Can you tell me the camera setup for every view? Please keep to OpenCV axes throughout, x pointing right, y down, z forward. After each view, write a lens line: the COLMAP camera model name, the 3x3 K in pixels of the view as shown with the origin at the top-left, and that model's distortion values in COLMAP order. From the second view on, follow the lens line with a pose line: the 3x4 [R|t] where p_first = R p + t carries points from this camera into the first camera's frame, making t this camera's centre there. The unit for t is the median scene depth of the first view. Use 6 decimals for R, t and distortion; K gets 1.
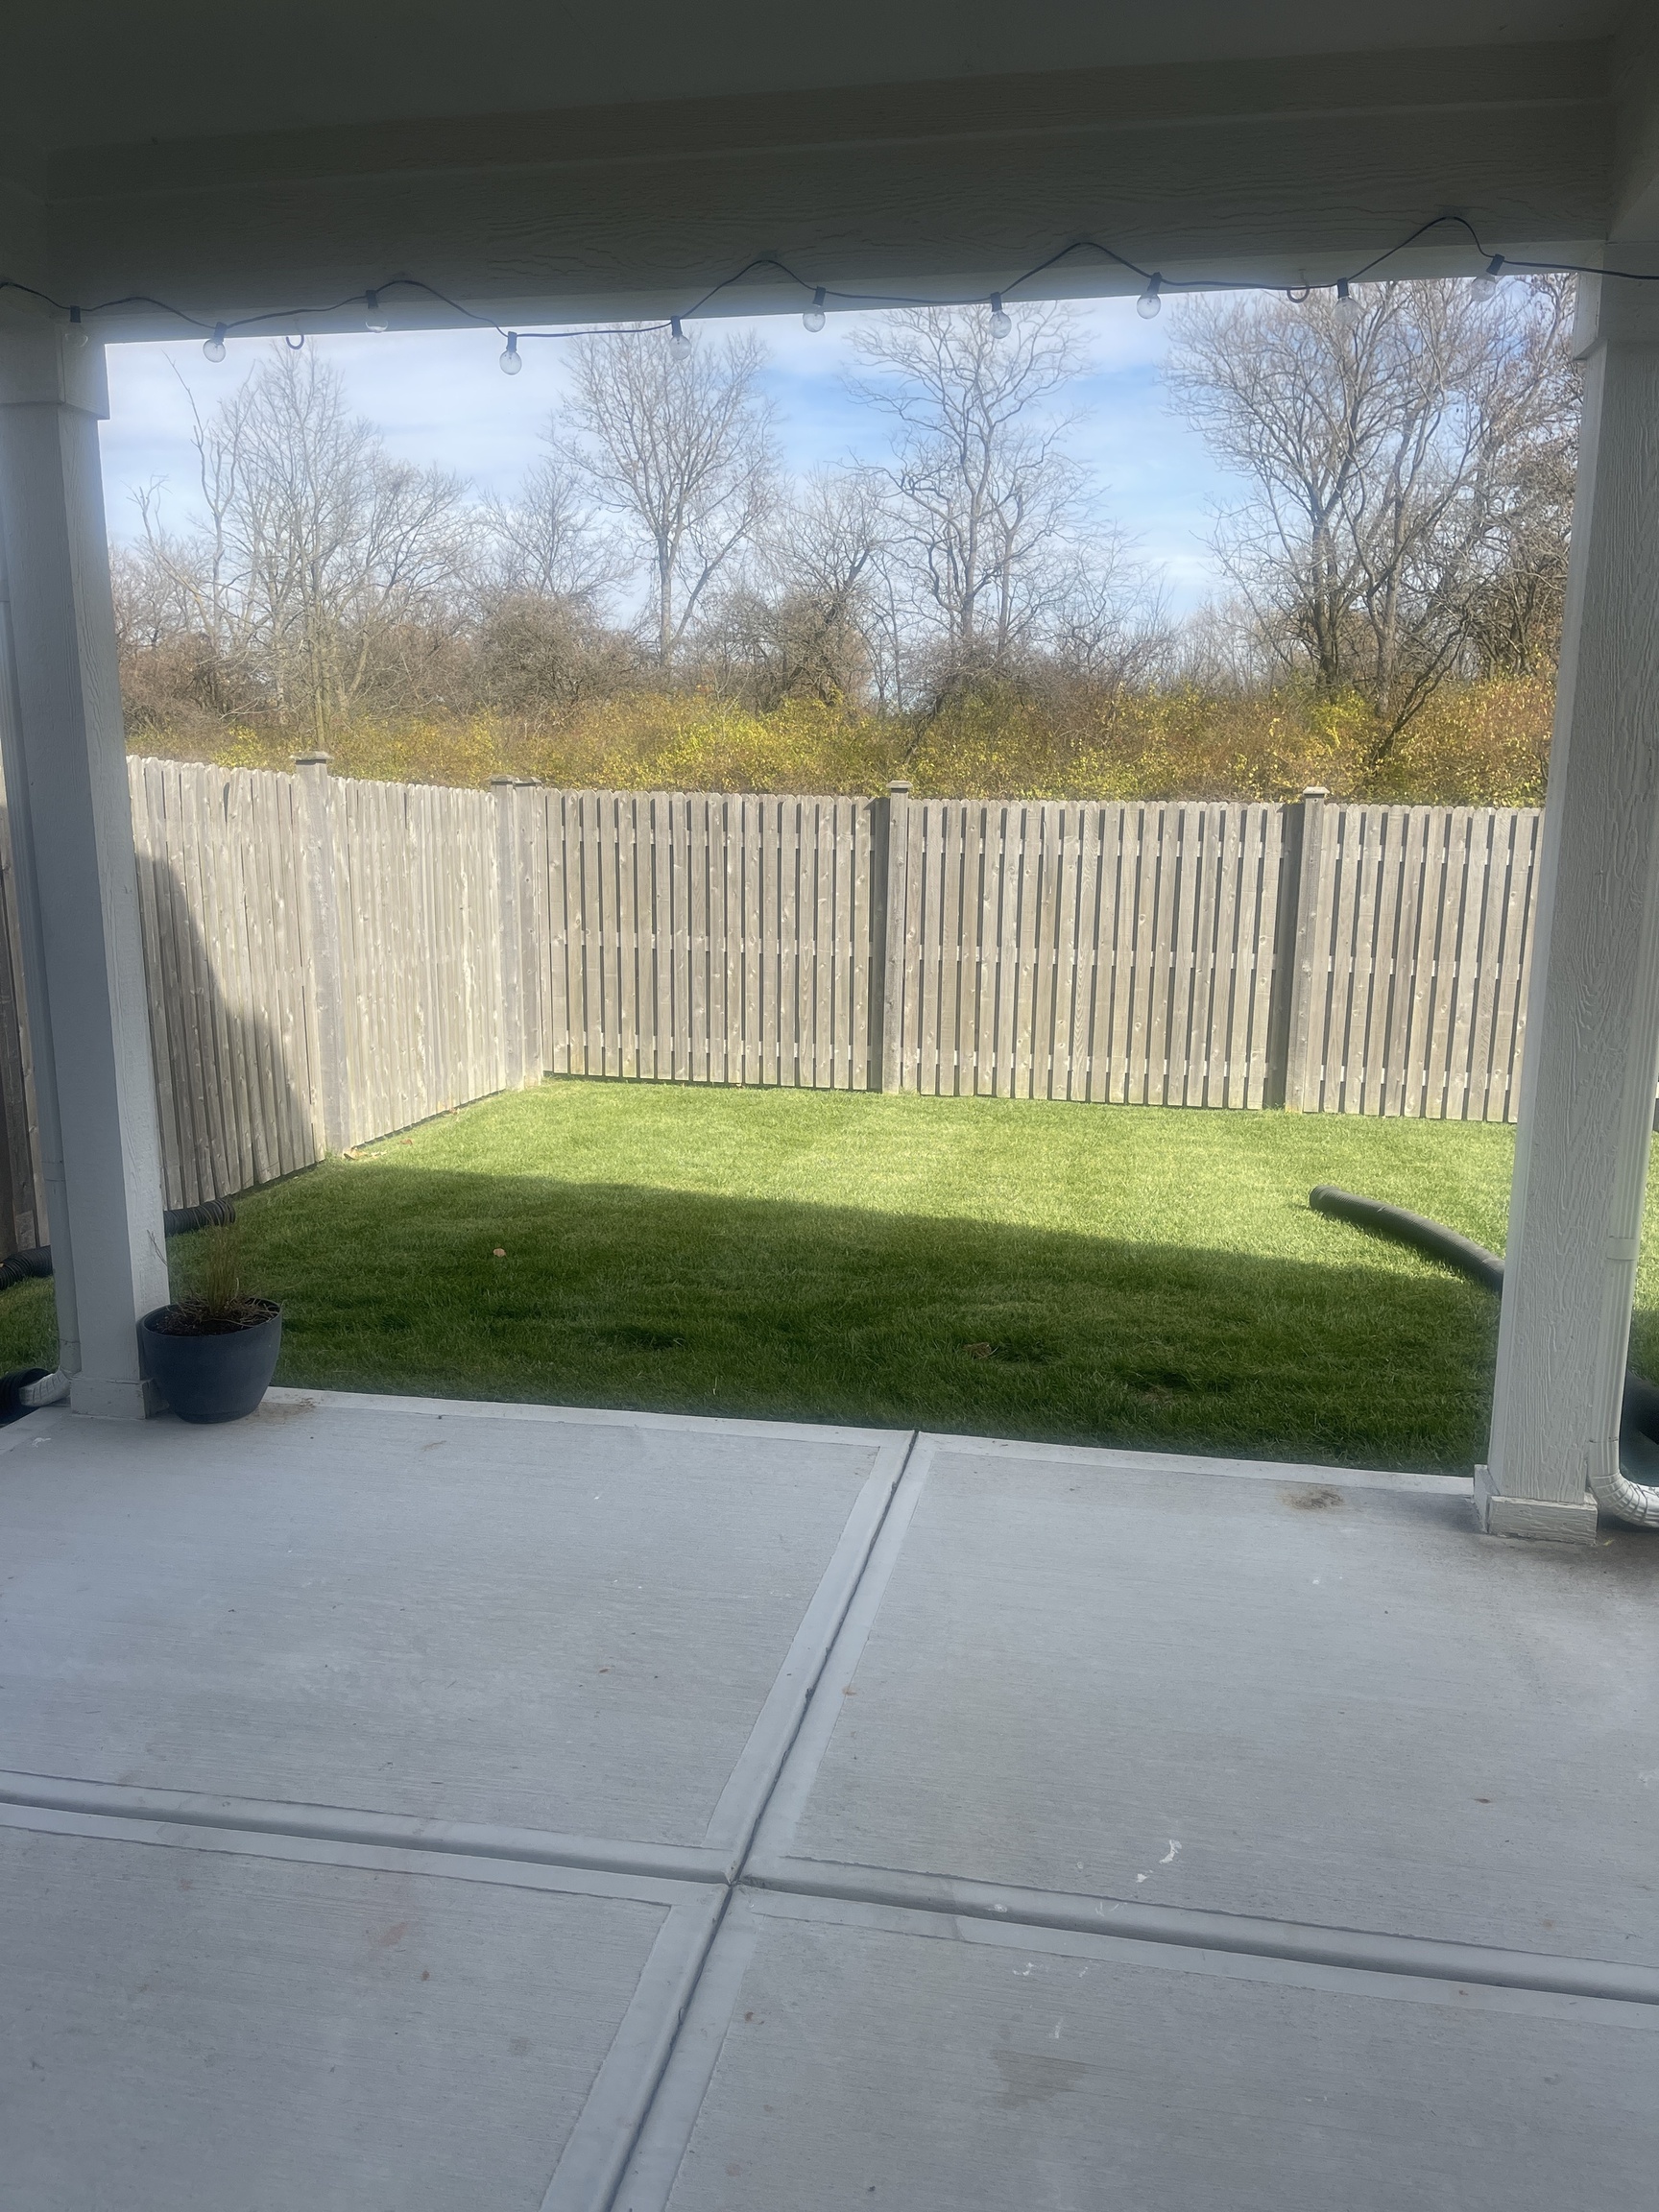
lens RADIAL K [[1663.4, 0, 835.1], [0, 1663.4, 1122.4], [0, 0, 1]] dist [0.076213, -0.109733]
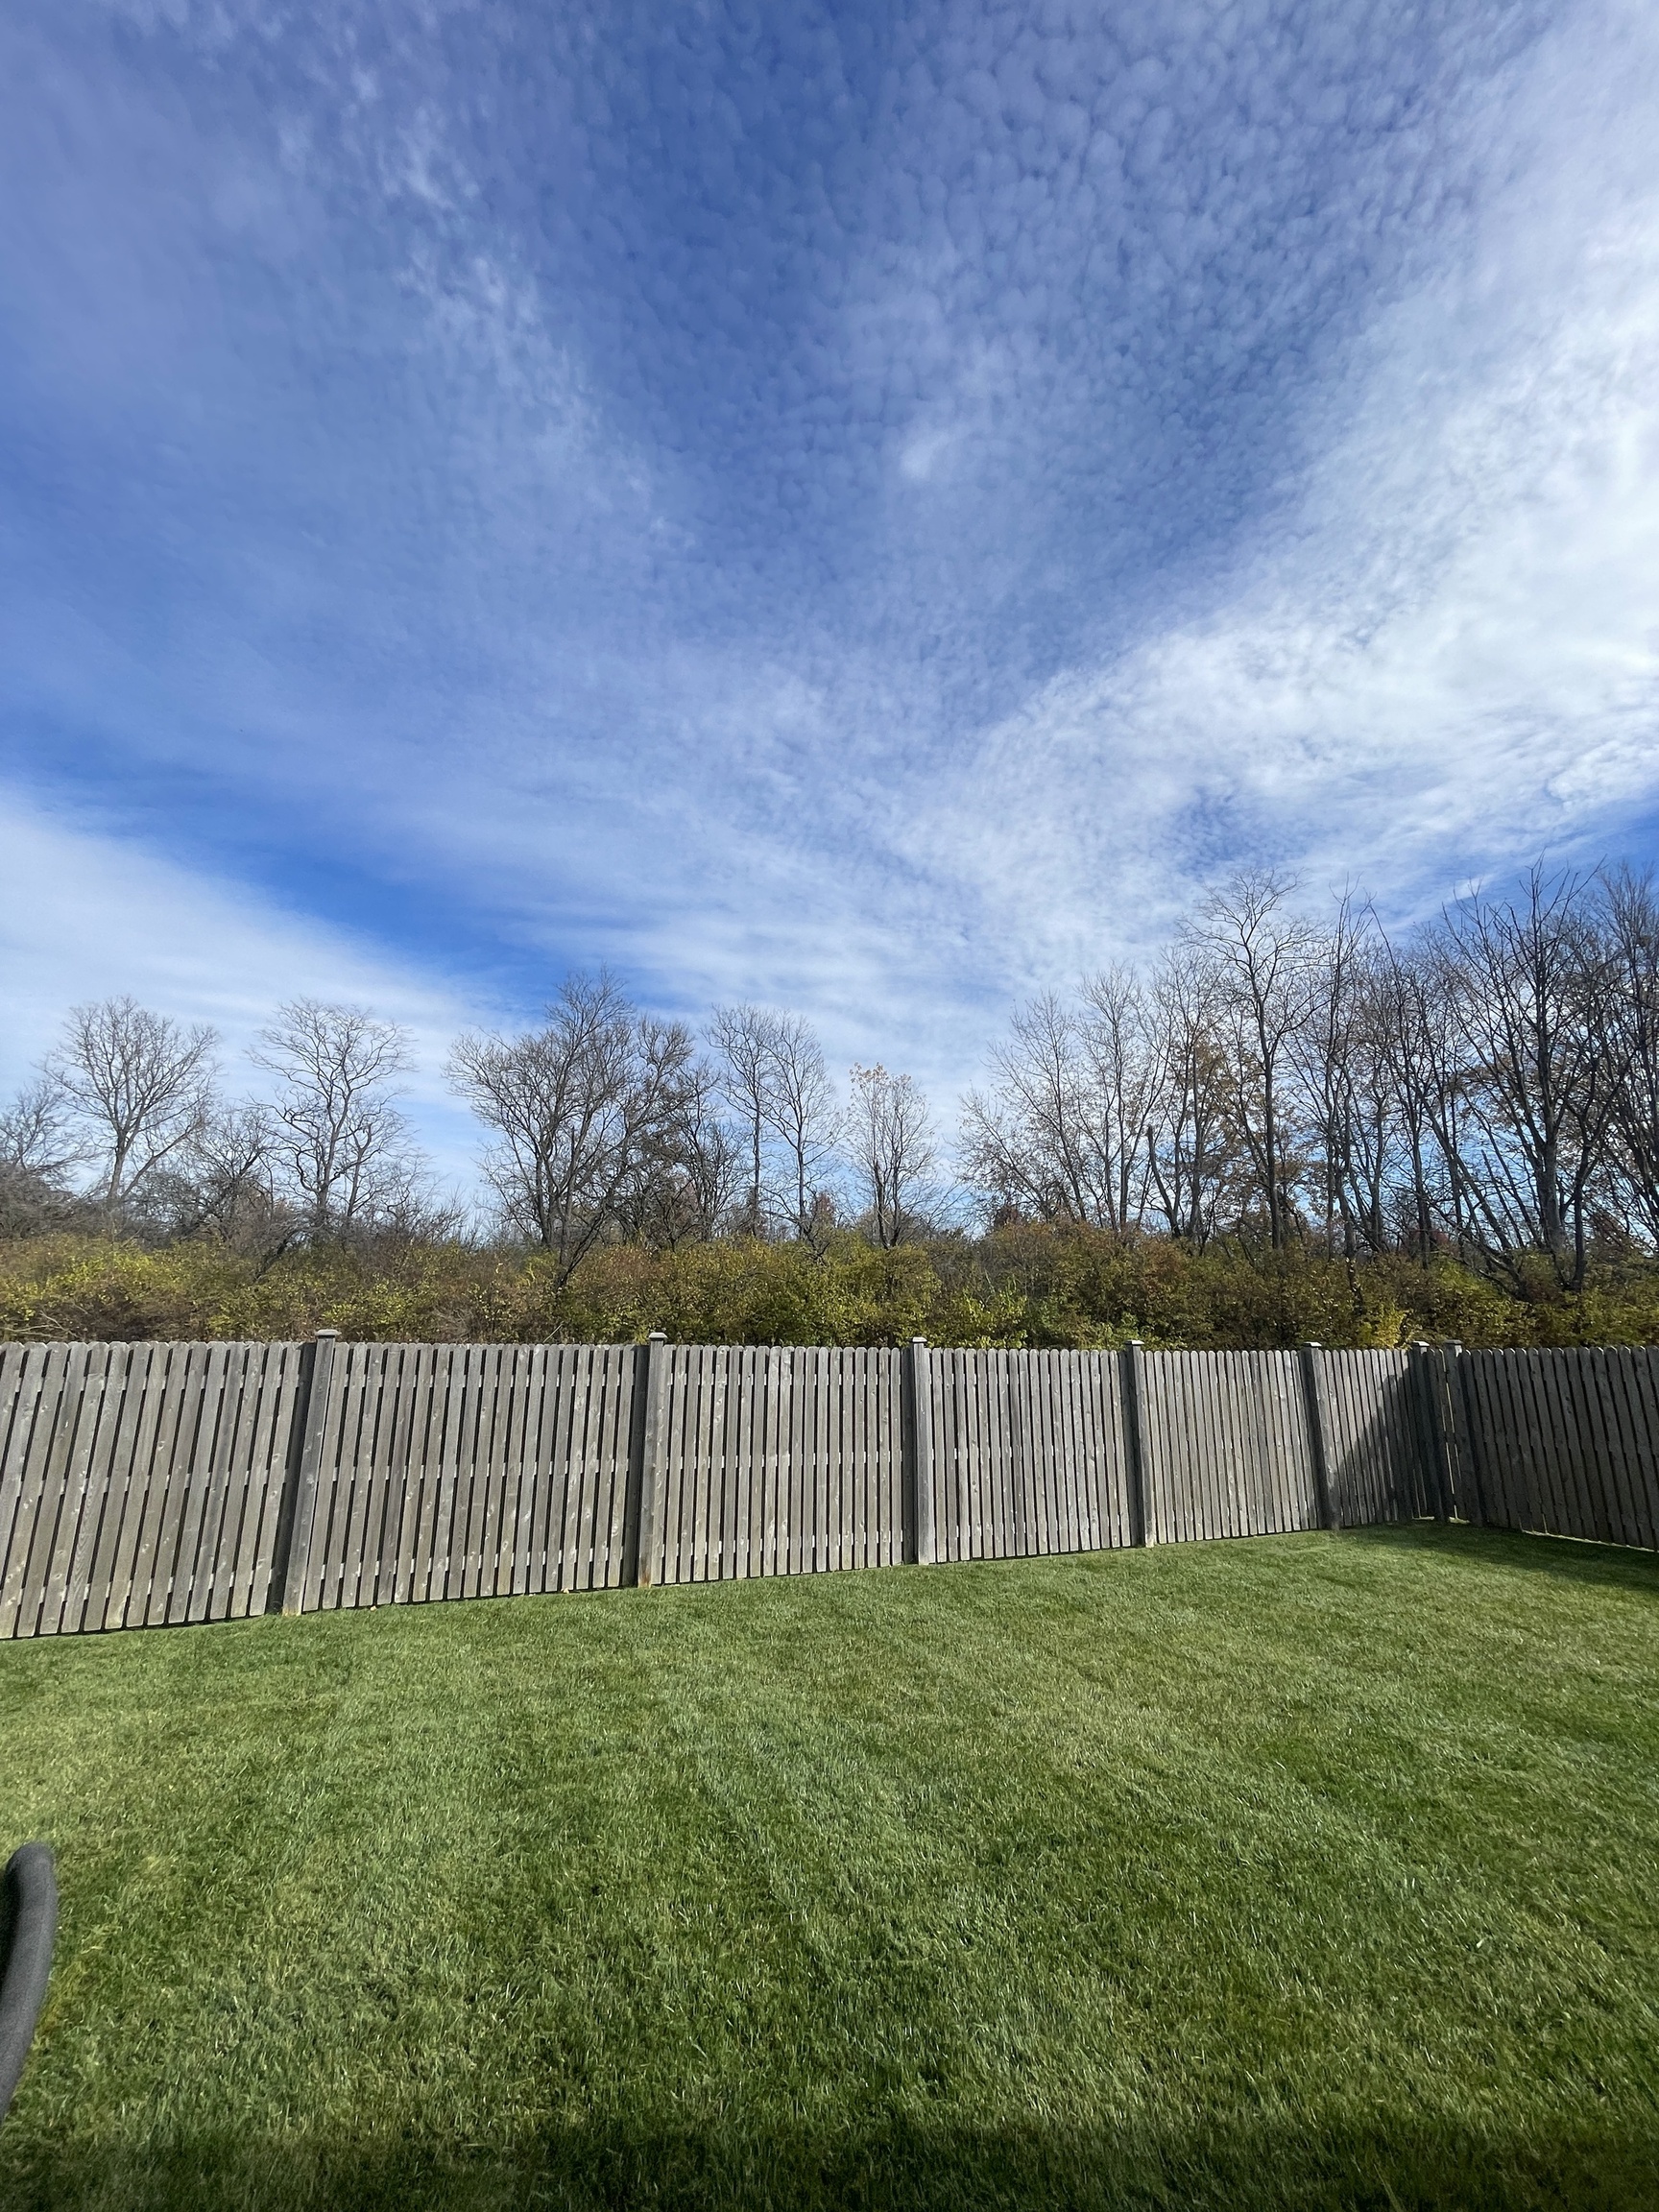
lens RADIAL K [[884.2, 0, 820.2], [0, 884.2, 1102.8], [0, 0, 1]] dist [0.012584, -0.003623]
pose [[0.864376, 0.112107, 0.490191, 0.249015], [0.093381, 0.922088, -0.375546, -0.066771], [-0.494100, 0.370387, 0.786561, 0.204871]]
